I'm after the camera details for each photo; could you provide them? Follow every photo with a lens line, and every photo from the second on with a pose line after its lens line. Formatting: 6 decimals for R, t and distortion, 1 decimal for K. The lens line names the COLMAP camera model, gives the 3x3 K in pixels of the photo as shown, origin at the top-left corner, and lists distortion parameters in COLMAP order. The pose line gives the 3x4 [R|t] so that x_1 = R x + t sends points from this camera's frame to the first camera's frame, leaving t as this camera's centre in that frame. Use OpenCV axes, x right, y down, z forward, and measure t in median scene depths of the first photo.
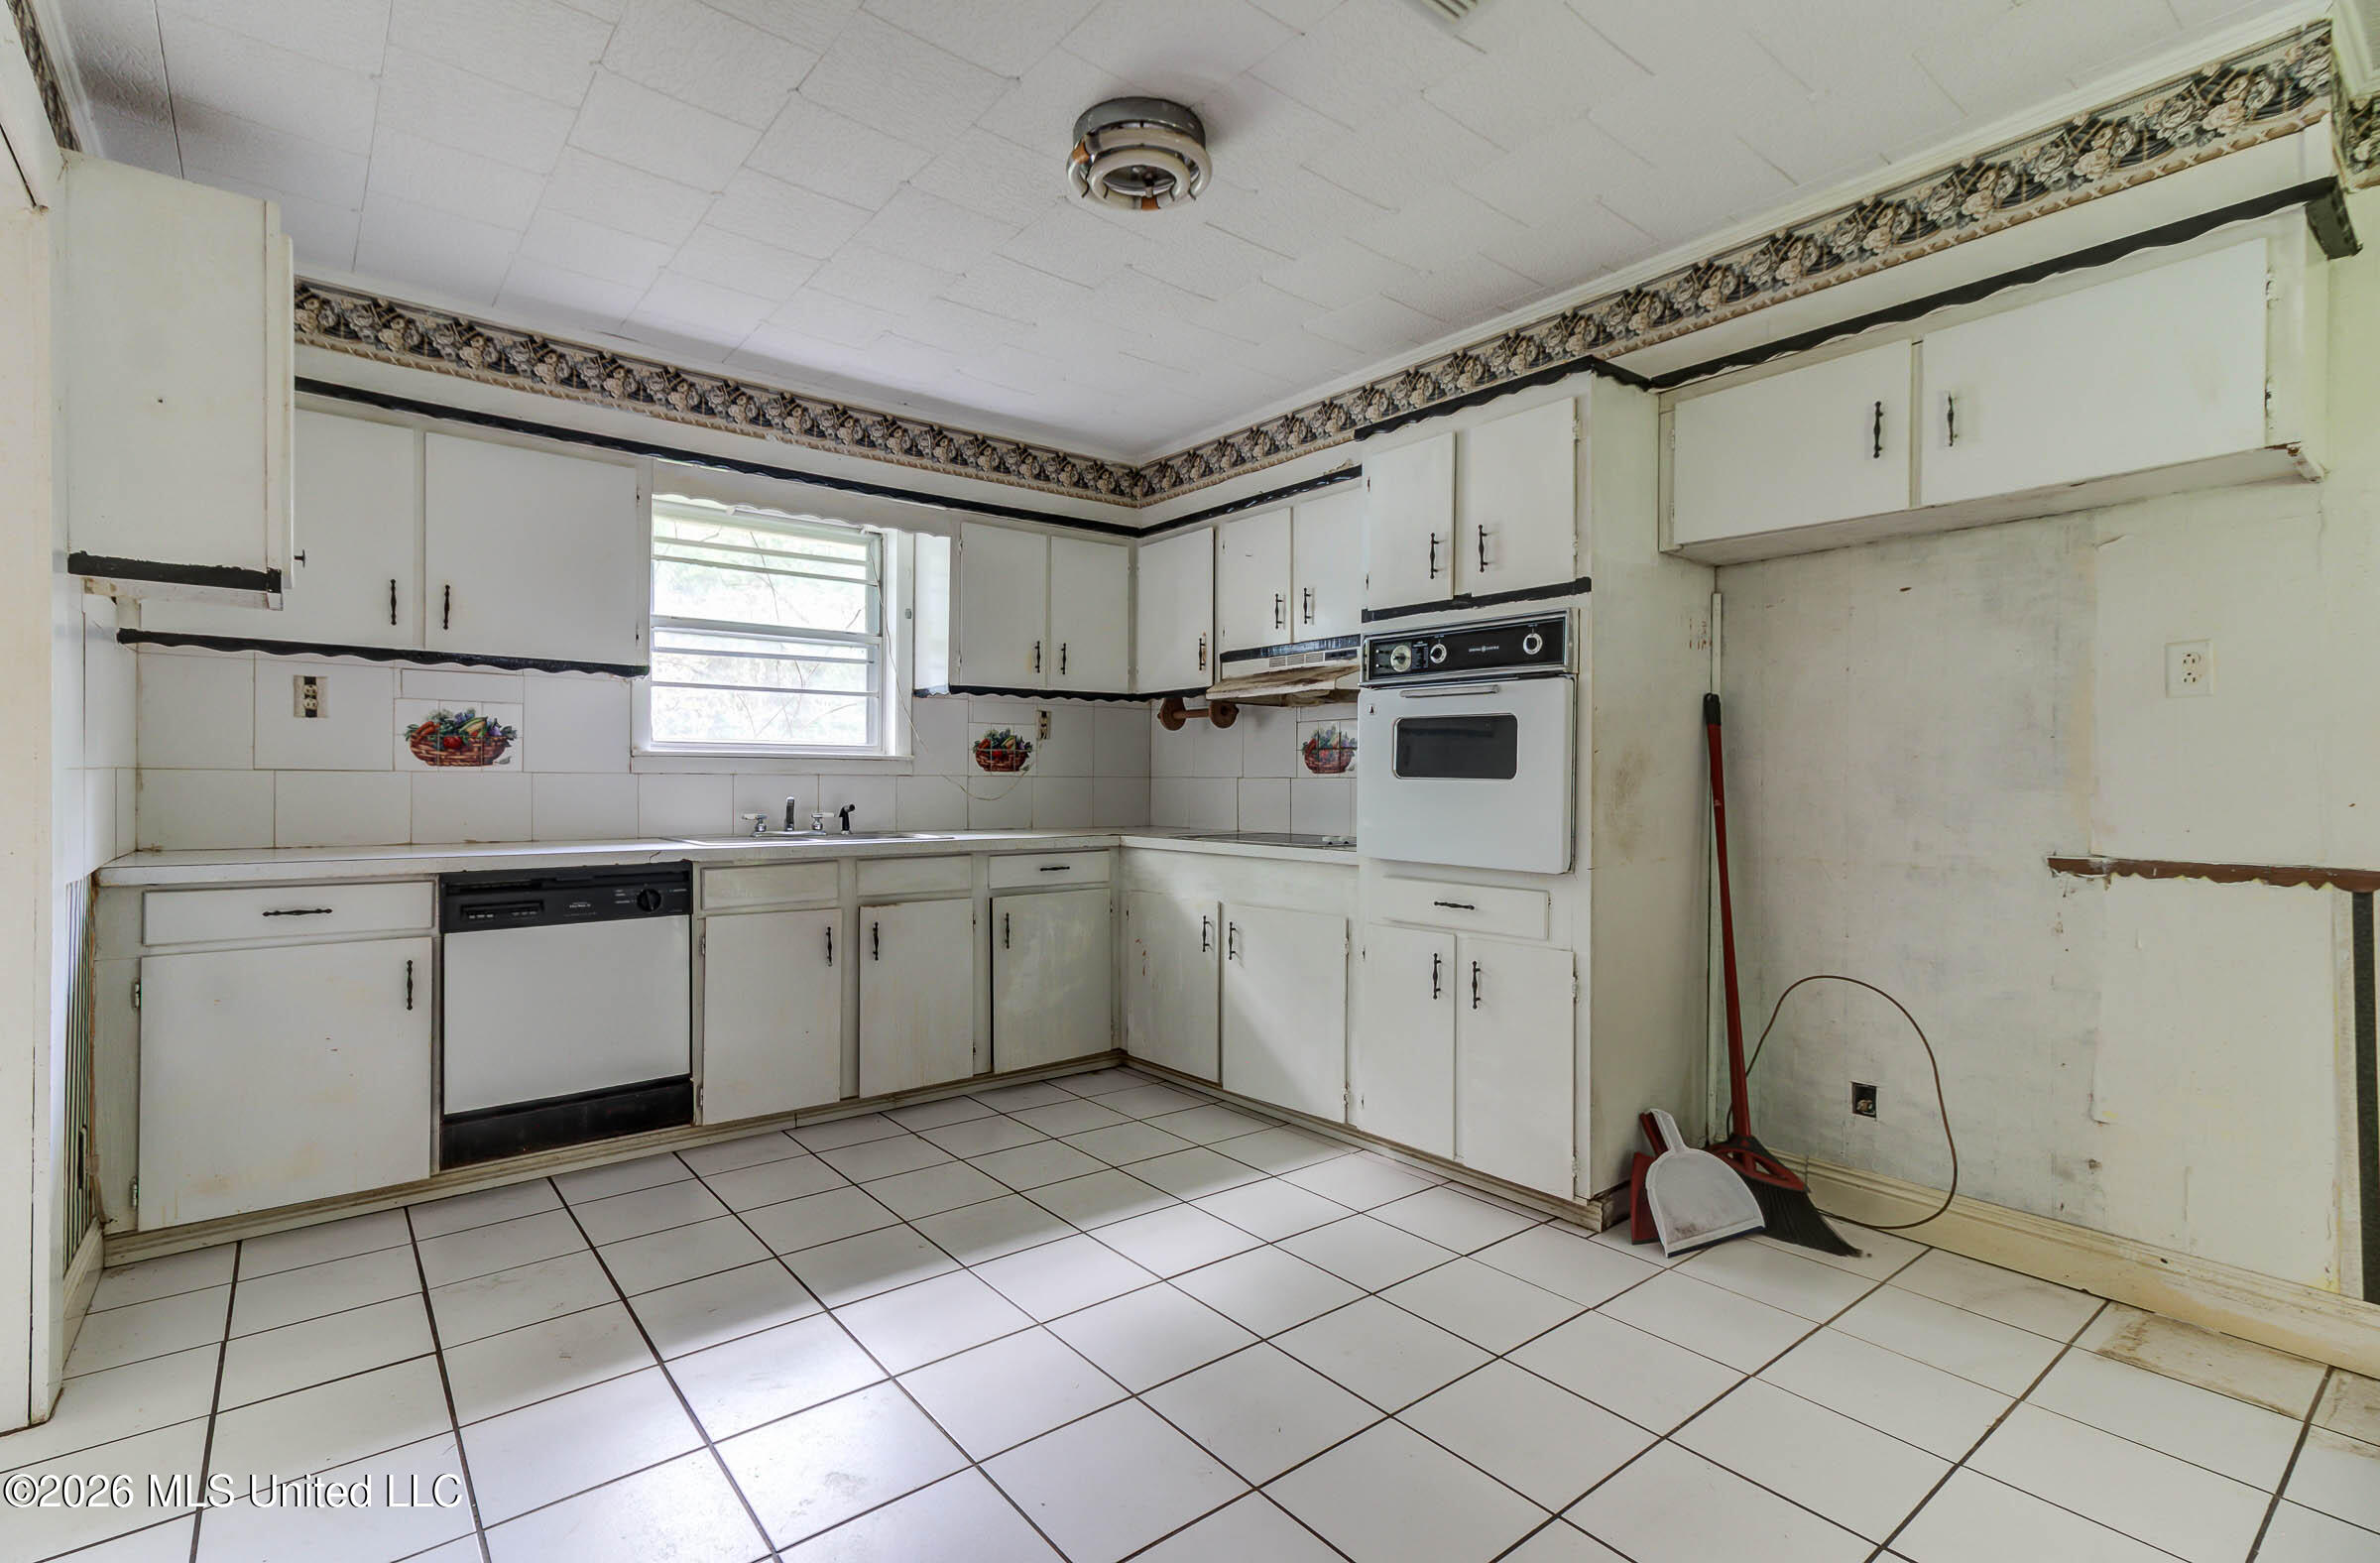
lens RADIAL K [[1089.2, 0, 1170.7], [0, 1089.2, 781.3], [0, 0, 1]] dist [0.000066, 0.010593]
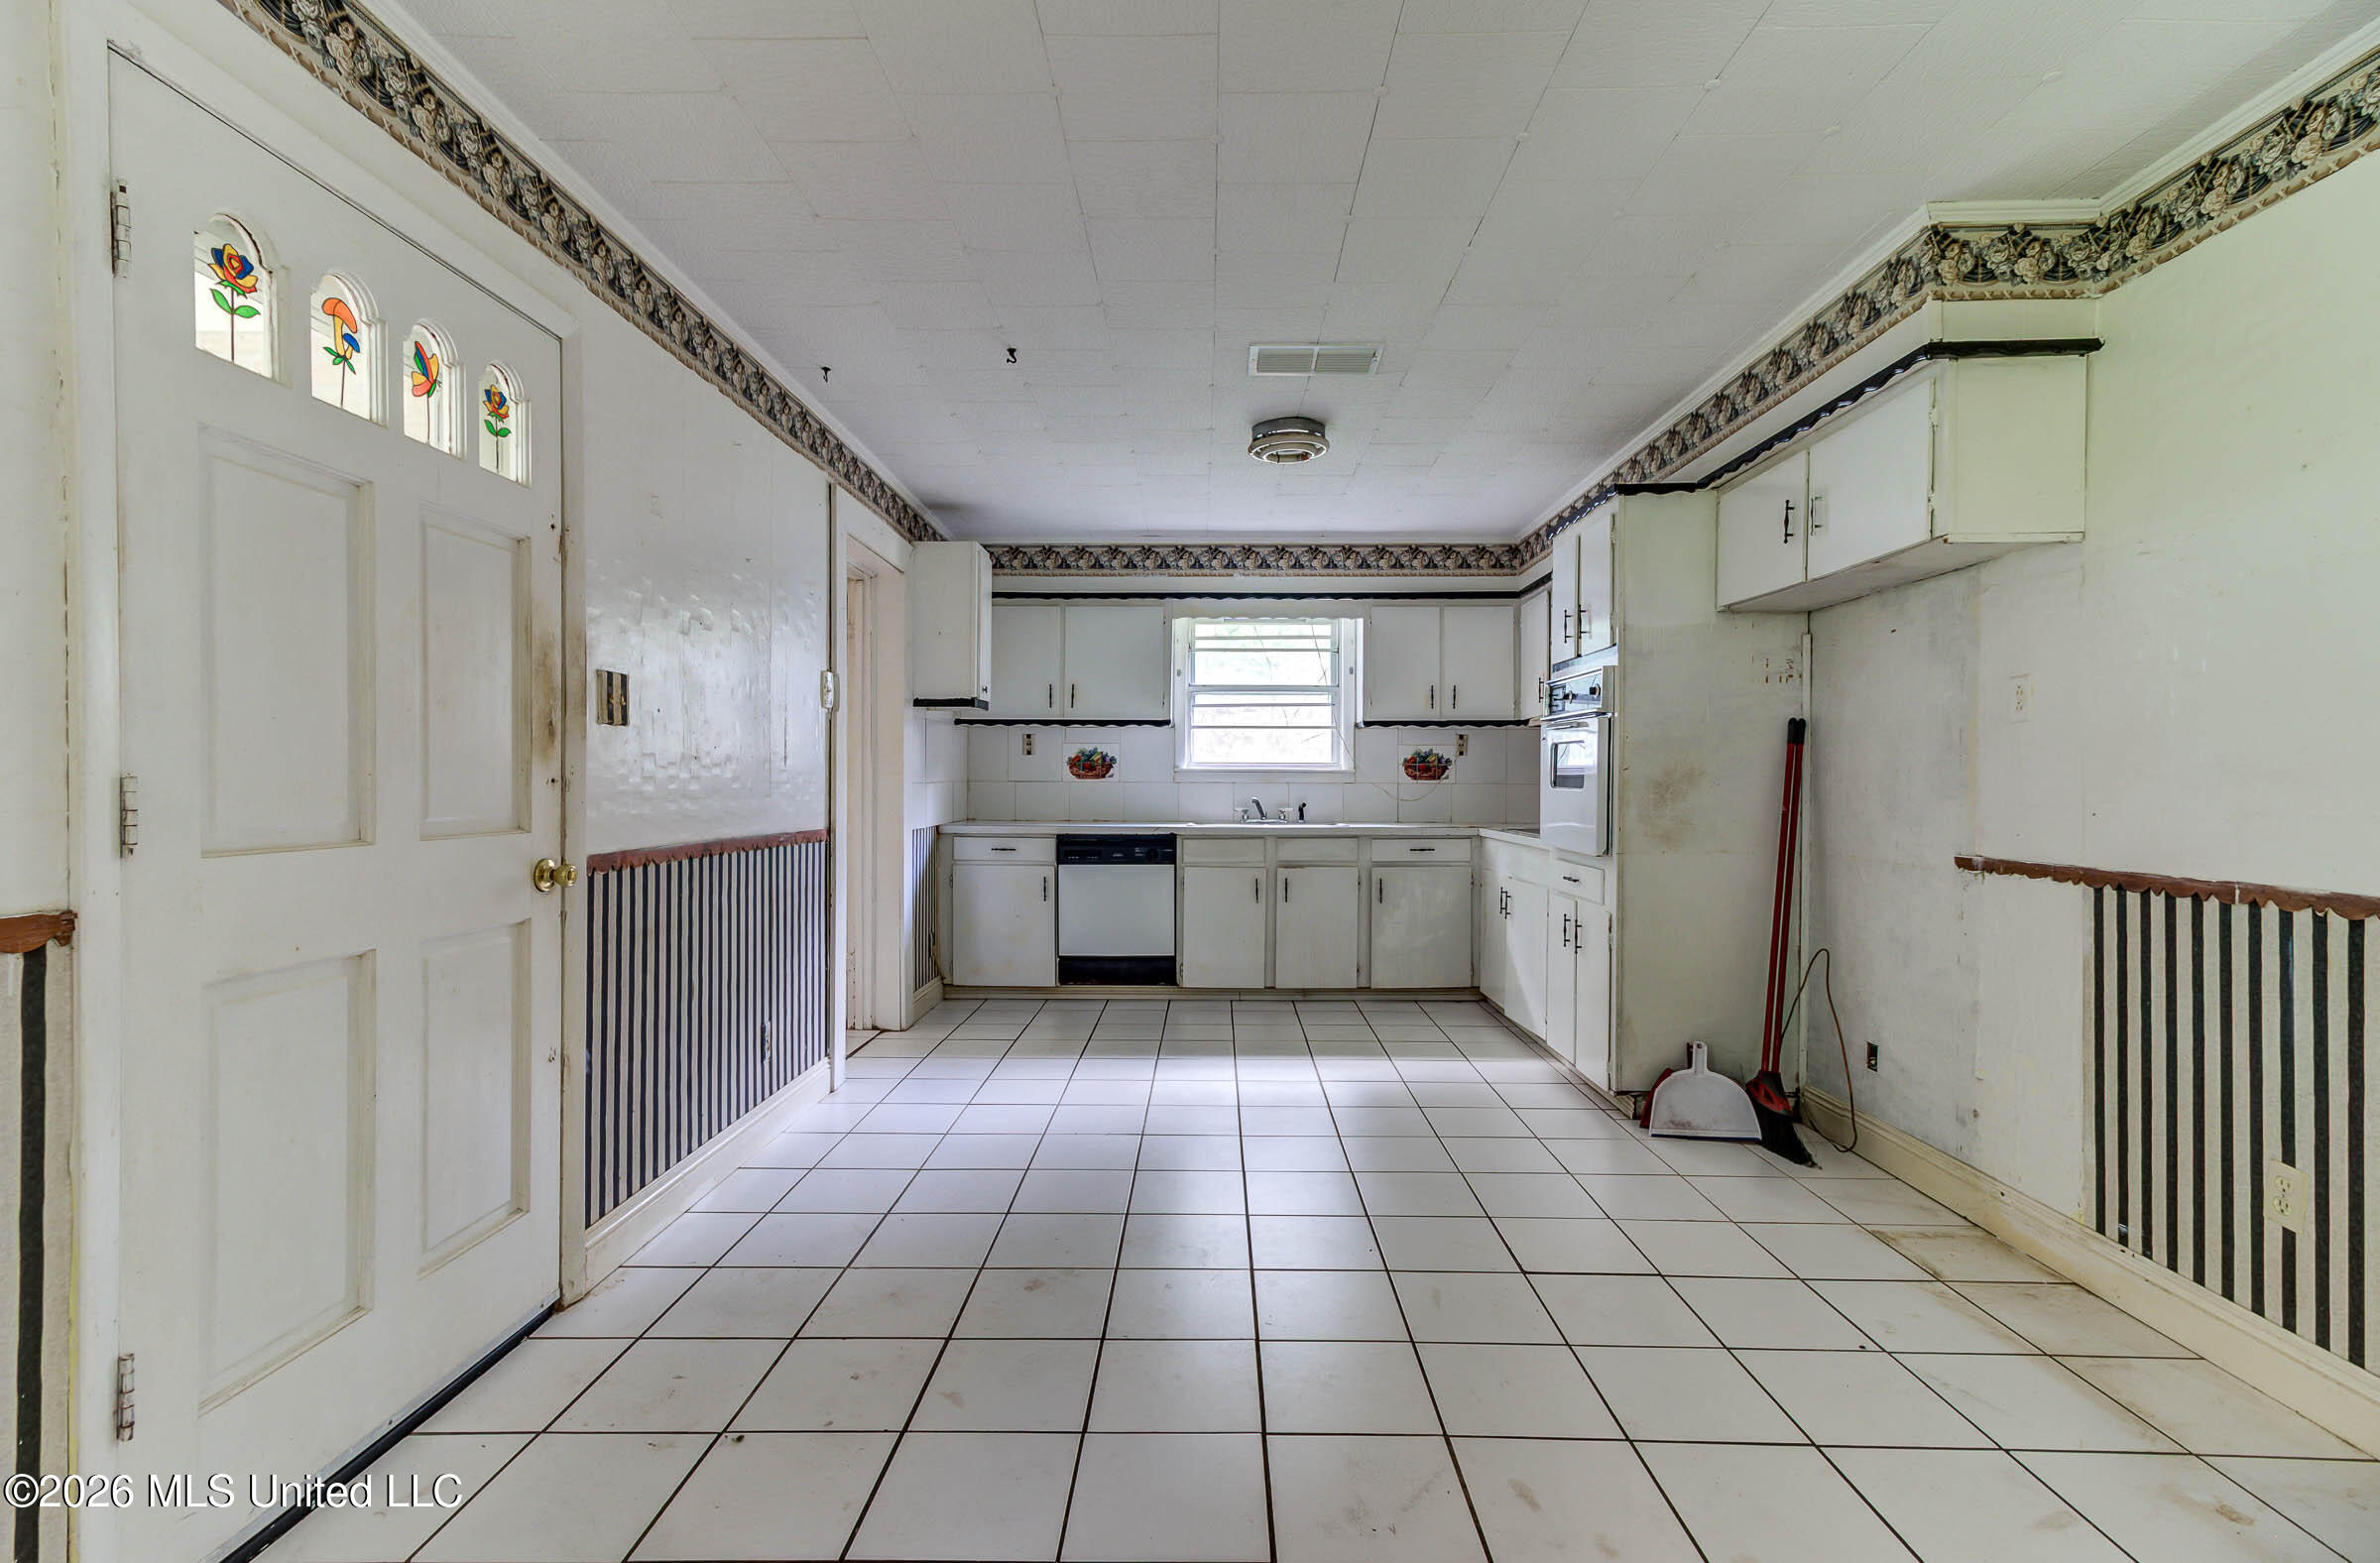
lens RADIAL K [[1097.2, 0, 1207.2], [0, 1097.2, 788.2], [0, 0, 1]] dist [0.027600, 0.001617]
pose [[0.781242, 0.003281, -0.624220, 0.696517], [-0.000472, 0.999989, 0.004666, -0.007432], [0.624229, -0.003350, 0.781235, -0.344219]]
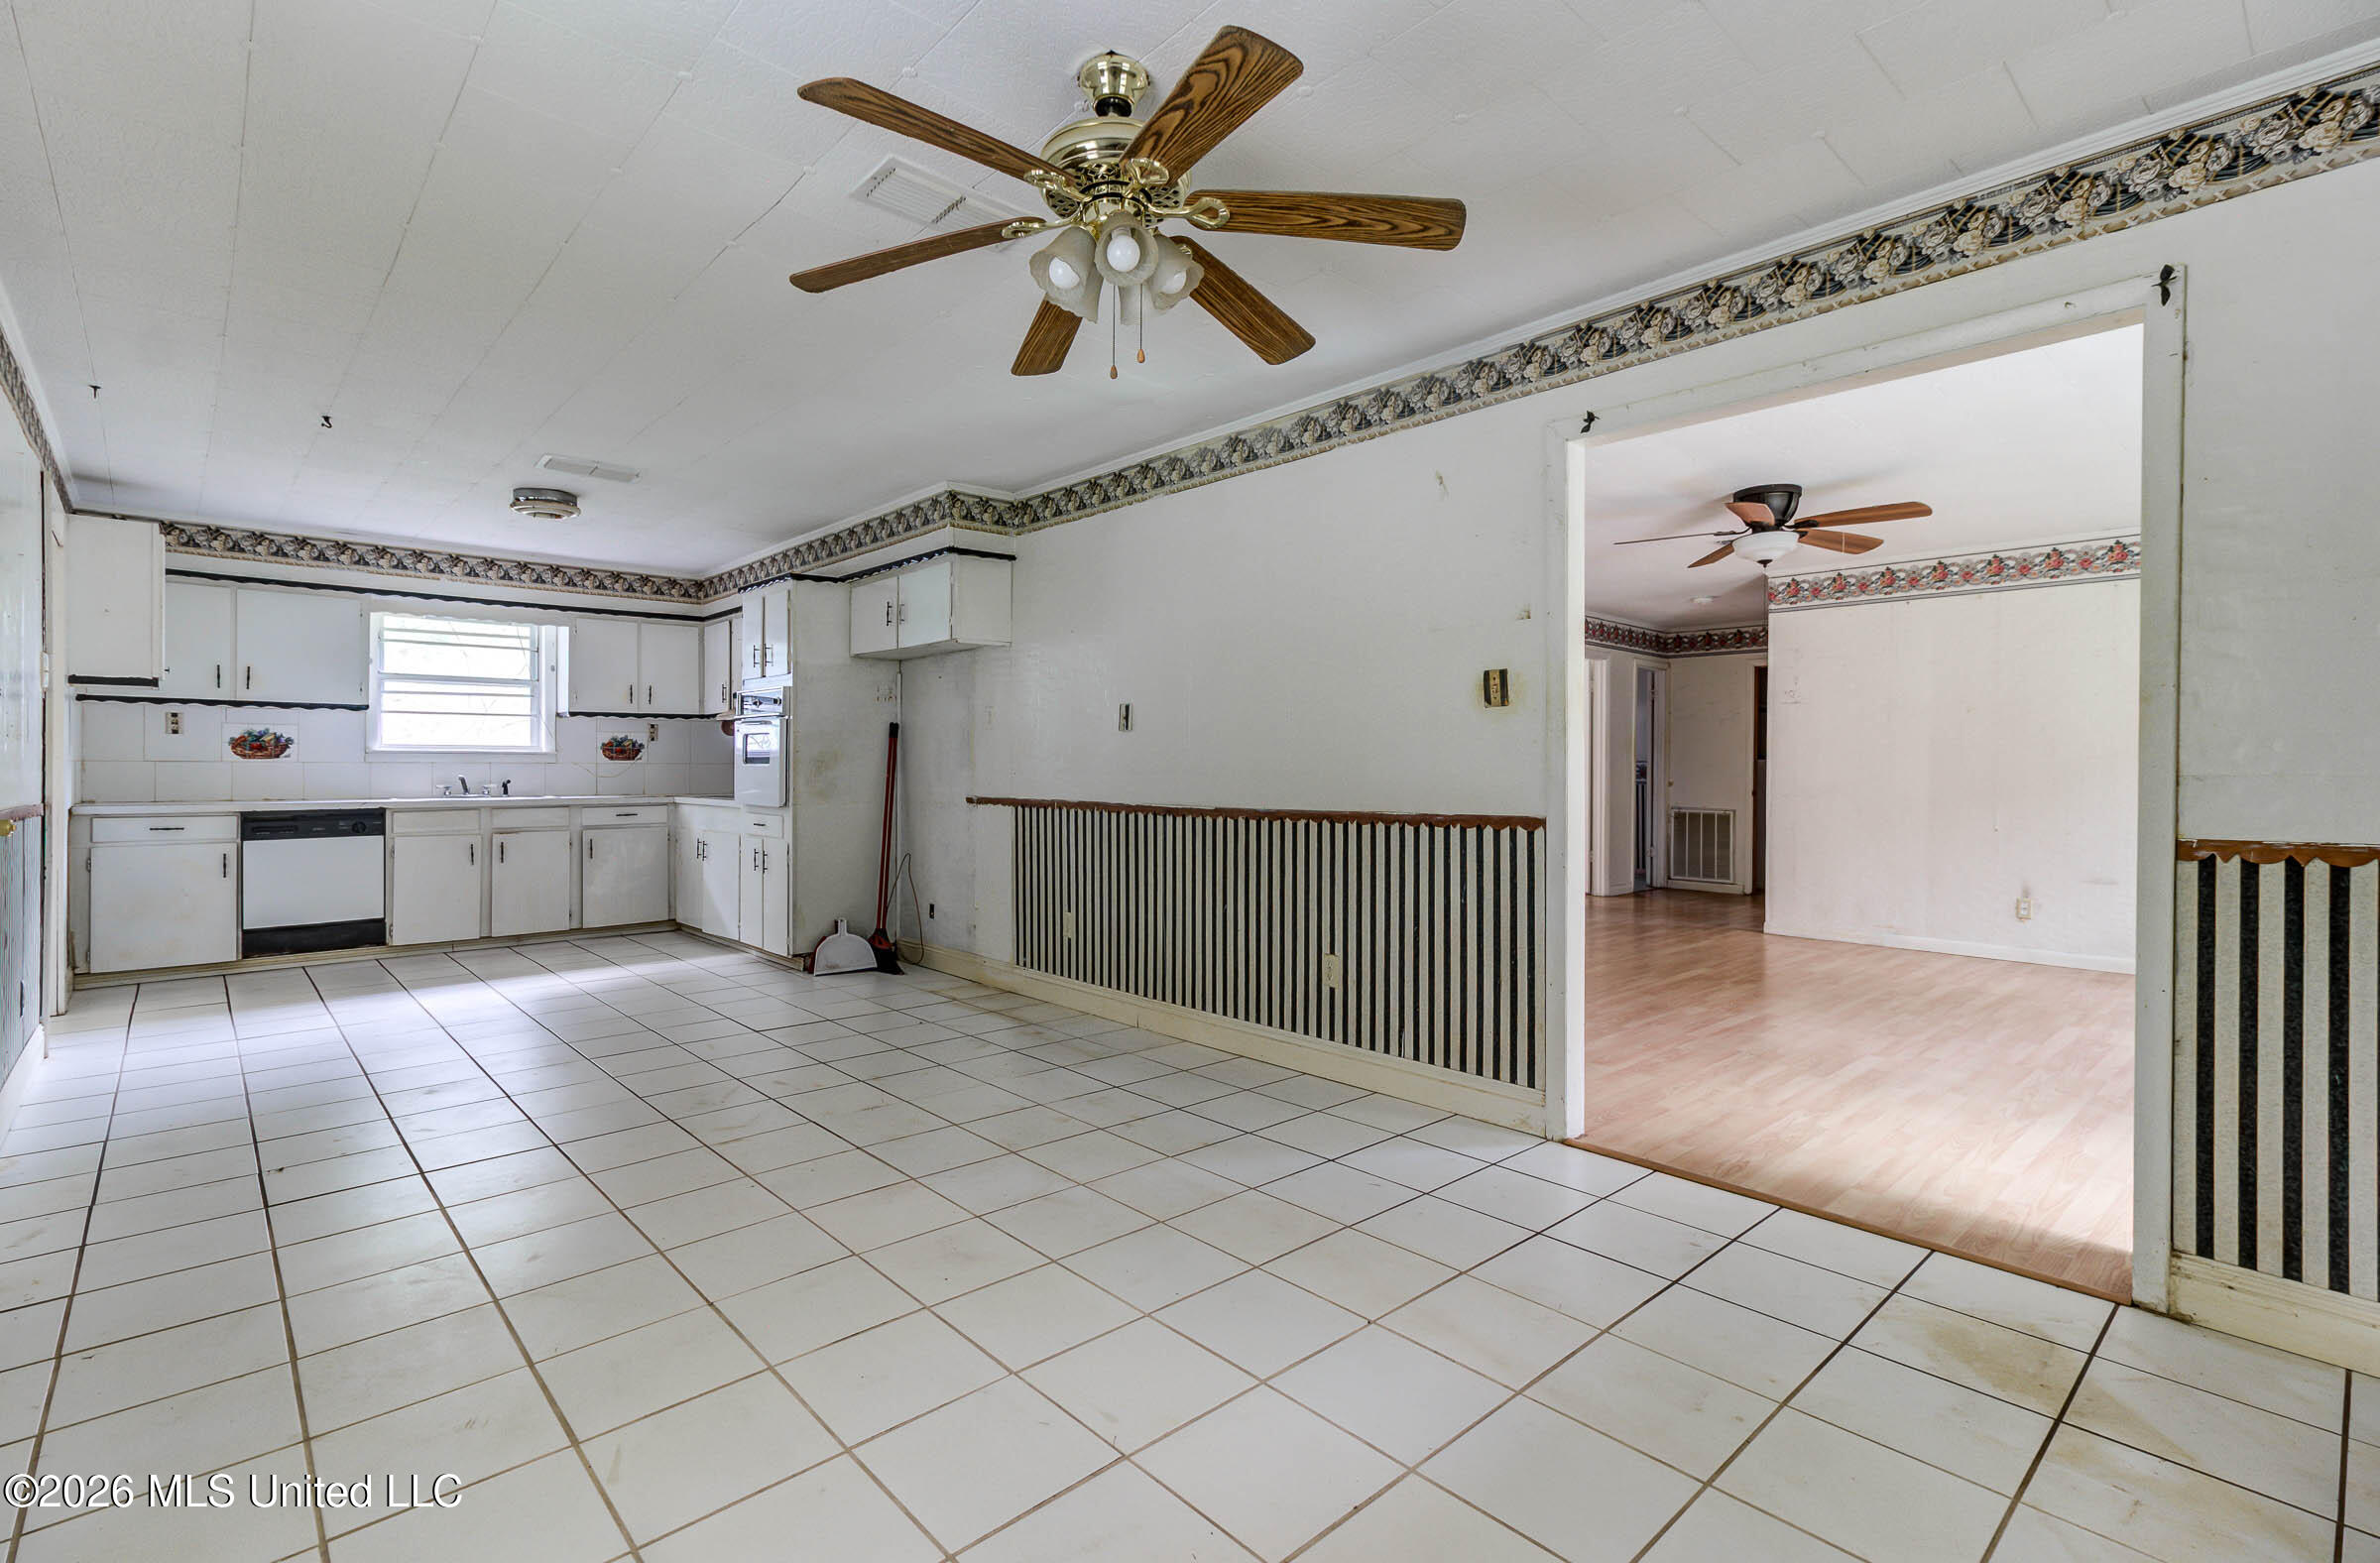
lens RADIAL K [[1069.4, 0, 1180.7], [0, 1069.4, 766.5], [0, 0, 1]] dist [0.002247, 0.000539]
pose [[0.997258, -0.002537, 0.073965, 0.824113], [0.002646, 0.999996, -0.001366, 0.006251], [-0.073961, 0.001558, 0.997260, -0.994183]]
